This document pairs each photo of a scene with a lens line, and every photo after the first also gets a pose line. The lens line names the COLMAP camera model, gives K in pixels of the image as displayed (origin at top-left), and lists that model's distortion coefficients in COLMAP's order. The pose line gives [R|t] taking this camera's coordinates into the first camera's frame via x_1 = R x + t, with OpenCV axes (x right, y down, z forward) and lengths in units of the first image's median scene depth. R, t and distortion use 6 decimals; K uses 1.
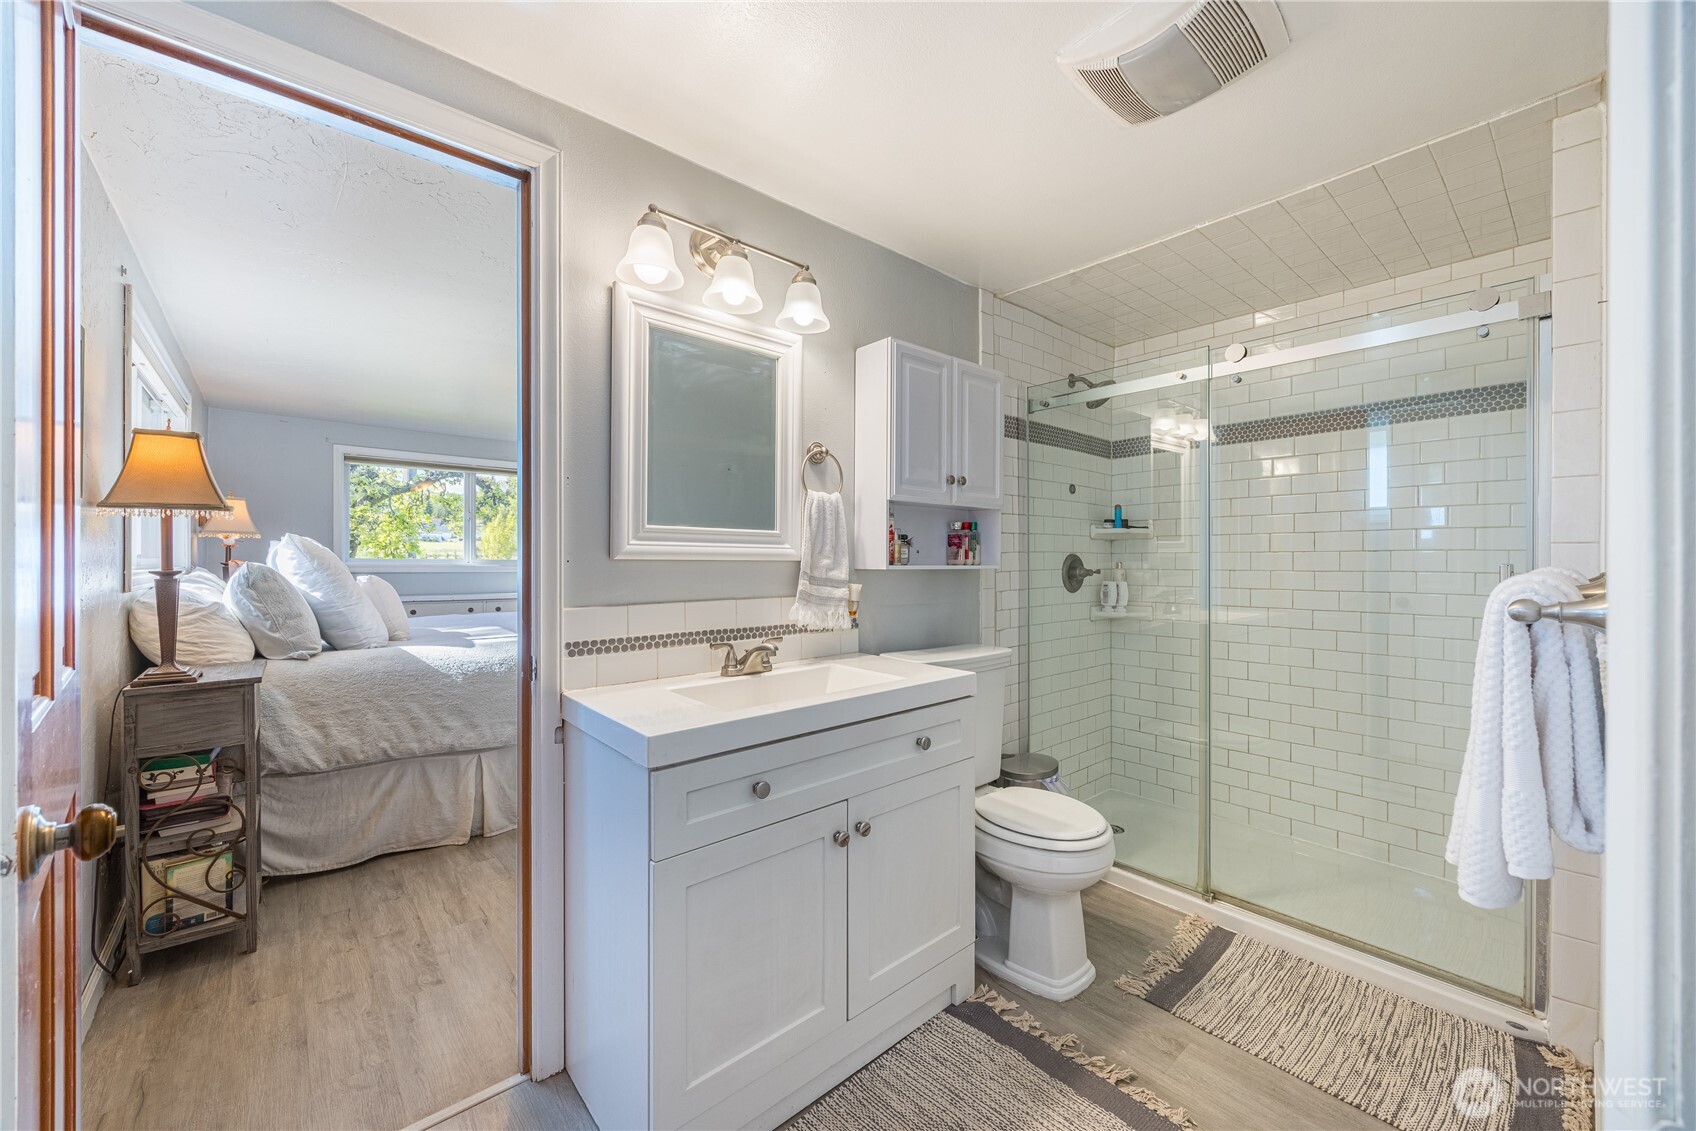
lens RADIAL K [[646.2, 0, 844.1], [0, 646.2, 564.5], [0, 0, 1]] dist [-0.004810, -0.000403]
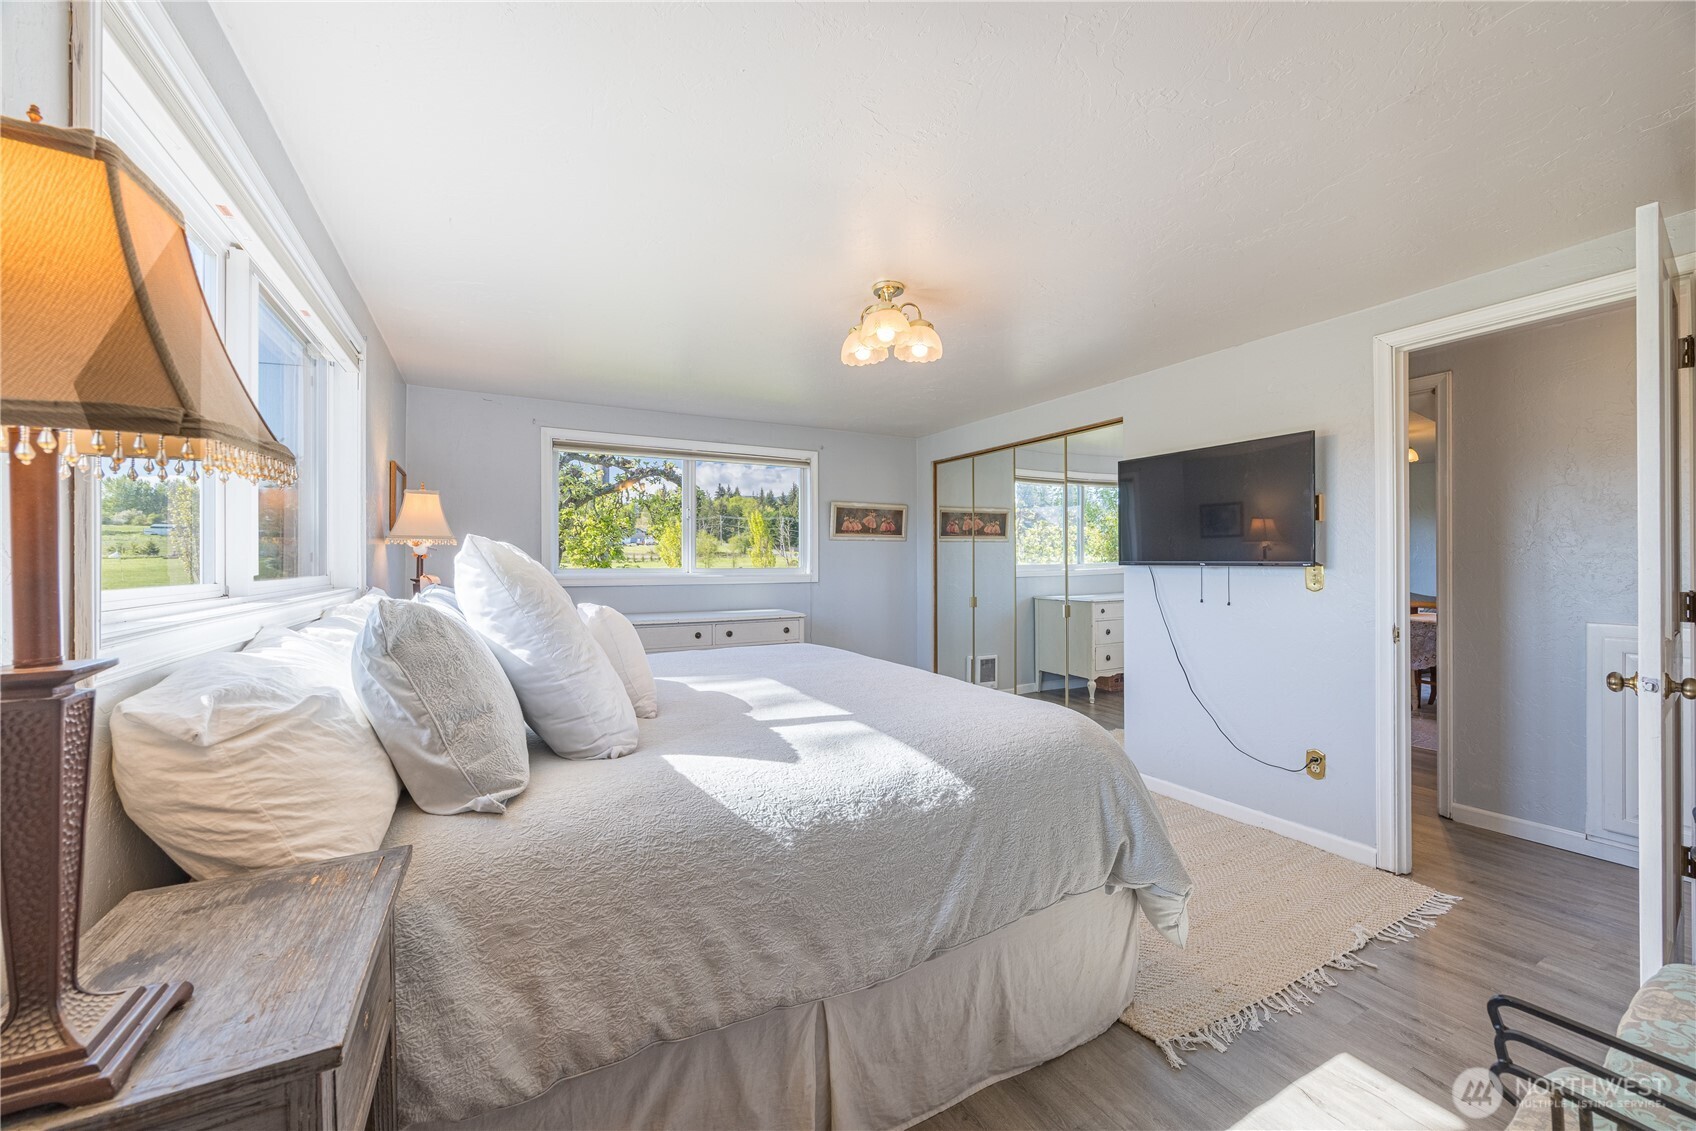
lens RADIAL K [[646.2, 0, 851.3], [0, 646.2, 562.4], [0, 0, 1]] dist [-0.004810, -0.000403]
pose [[0.976297, -0.006131, -0.216347, -0.472246], [0.005133, 0.999973, -0.005174, -0.023160], [0.216373, 0.003941, 0.976303, 0.582252]]
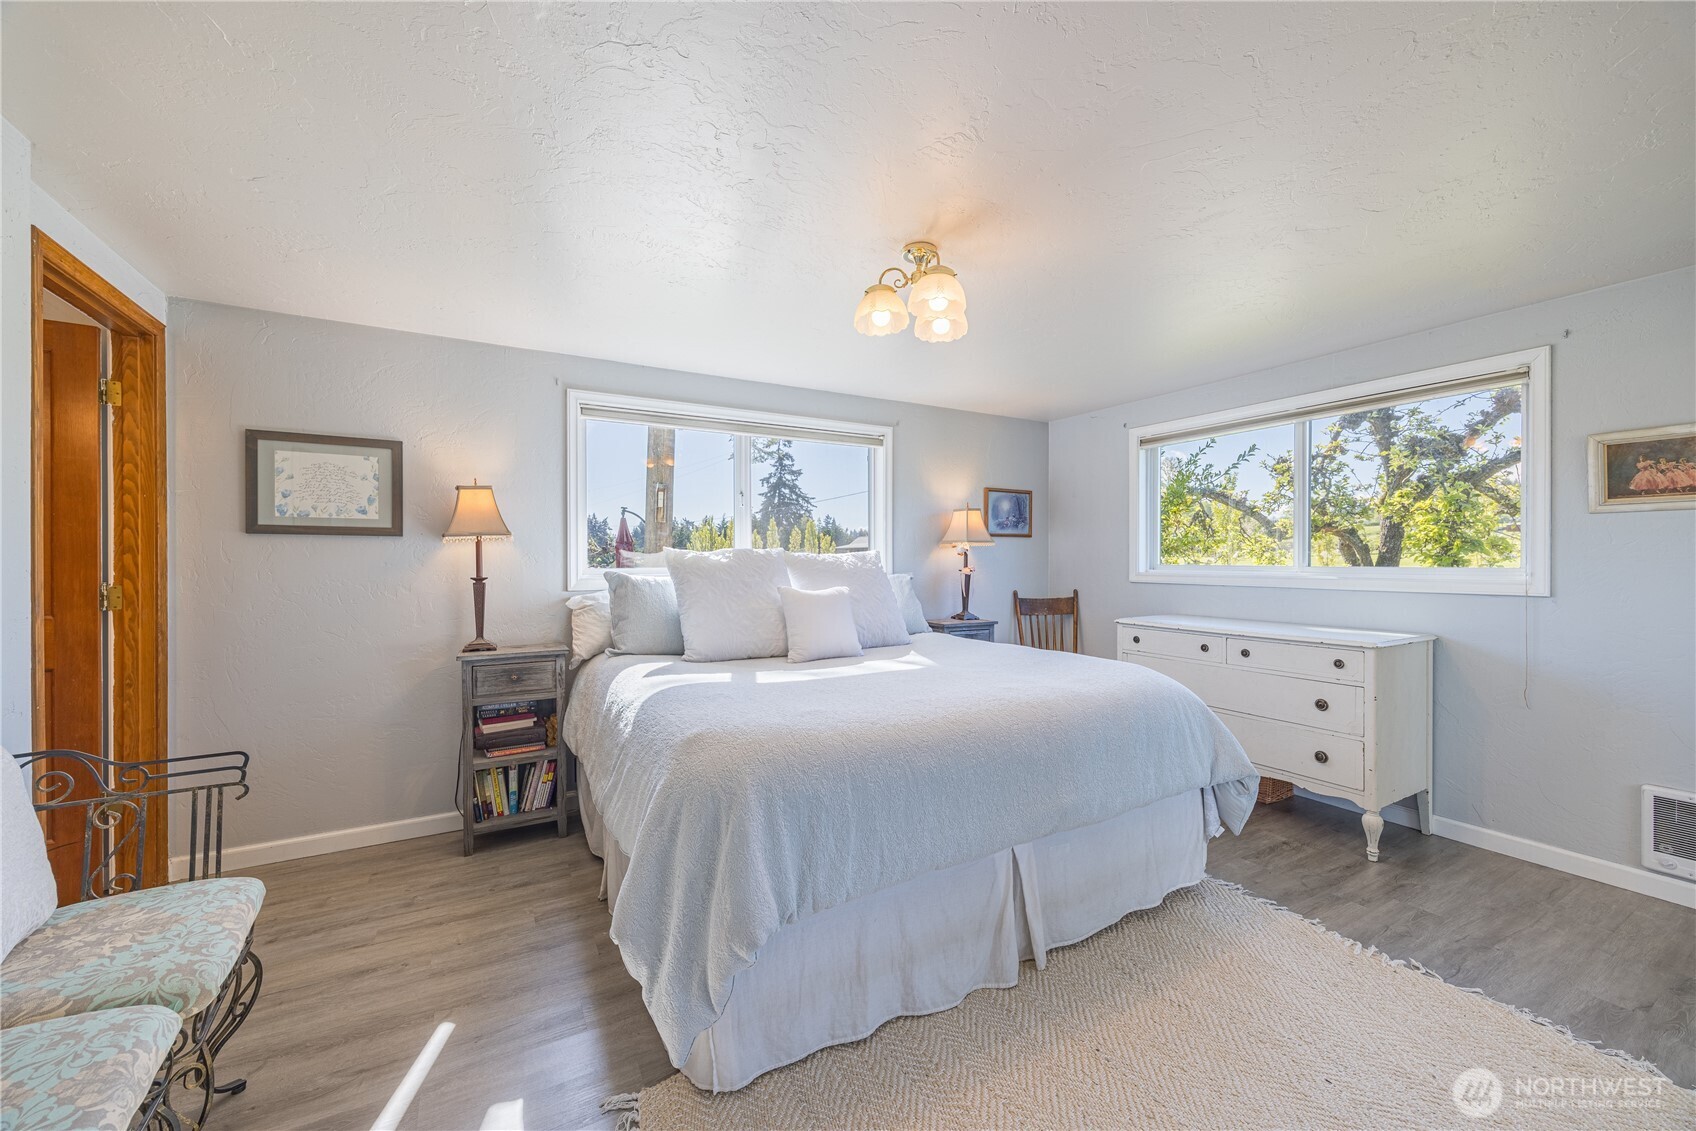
lens RADIAL K [[646.2, 0, 845.6], [0, 646.2, 563.2], [0, 0, 1]] dist [-0.004810, -0.000403]
pose [[-0.192756, 0.000145, -0.981247, 0.207346], [-0.004193, 0.999991, 0.000971, -0.021036], [0.981238, 0.004302, -0.192754, 1.559652]]
